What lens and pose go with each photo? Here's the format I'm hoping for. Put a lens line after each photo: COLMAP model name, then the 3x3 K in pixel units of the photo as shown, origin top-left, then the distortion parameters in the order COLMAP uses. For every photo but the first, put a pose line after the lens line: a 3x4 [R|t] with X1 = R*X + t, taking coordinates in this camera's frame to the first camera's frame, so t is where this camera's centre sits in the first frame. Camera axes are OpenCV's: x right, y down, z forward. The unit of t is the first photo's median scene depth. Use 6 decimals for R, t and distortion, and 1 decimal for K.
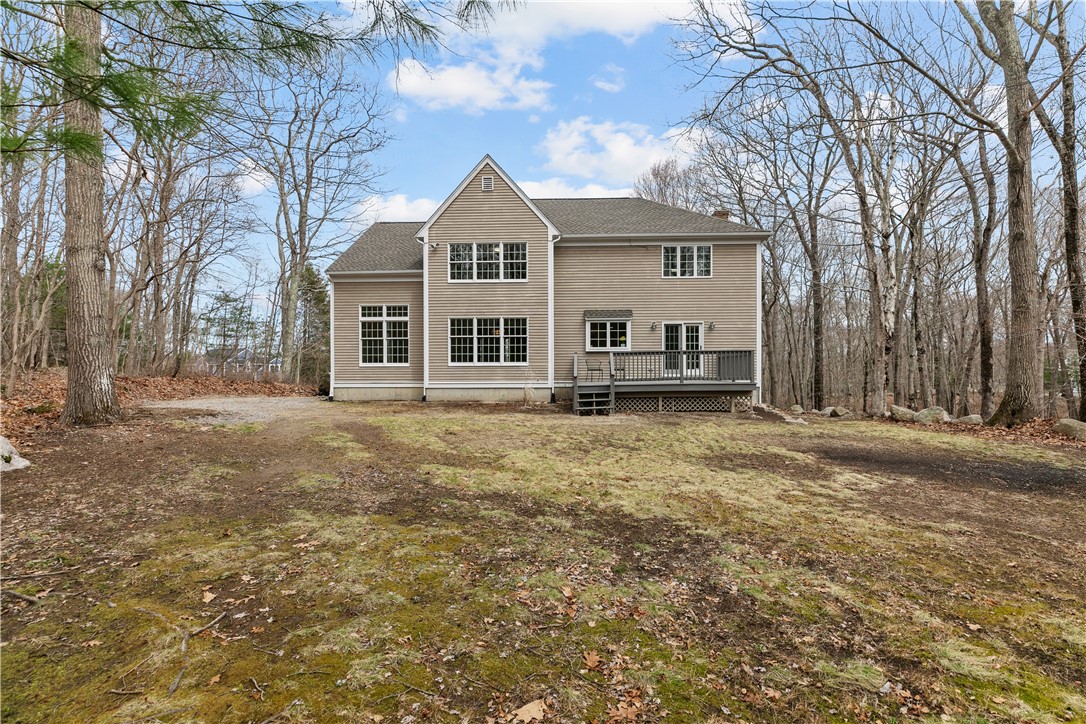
lens RADIAL K [[531.8, 0, 543.0], [0, 531.8, 362.0], [0, 0, 1]] dist [0.000033, -0.000008]
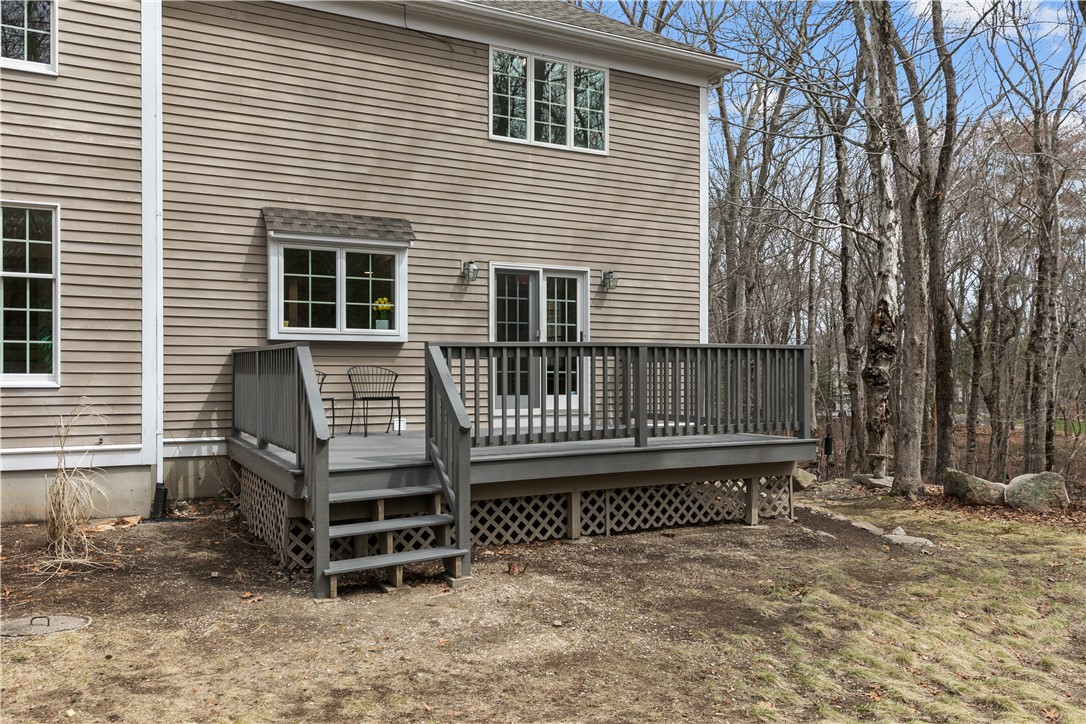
lens RADIAL K [[890.3, 0, 543.0], [0, 890.3, 362.0], [0, 0, 1]] dist [0.025358, 0.004612]
pose [[0.859785, 0.012420, 0.510505, -0.047944], [-0.009748, 0.999921, -0.007909, -0.004238], [-0.510563, 0.001824, 0.859838, 0.471413]]
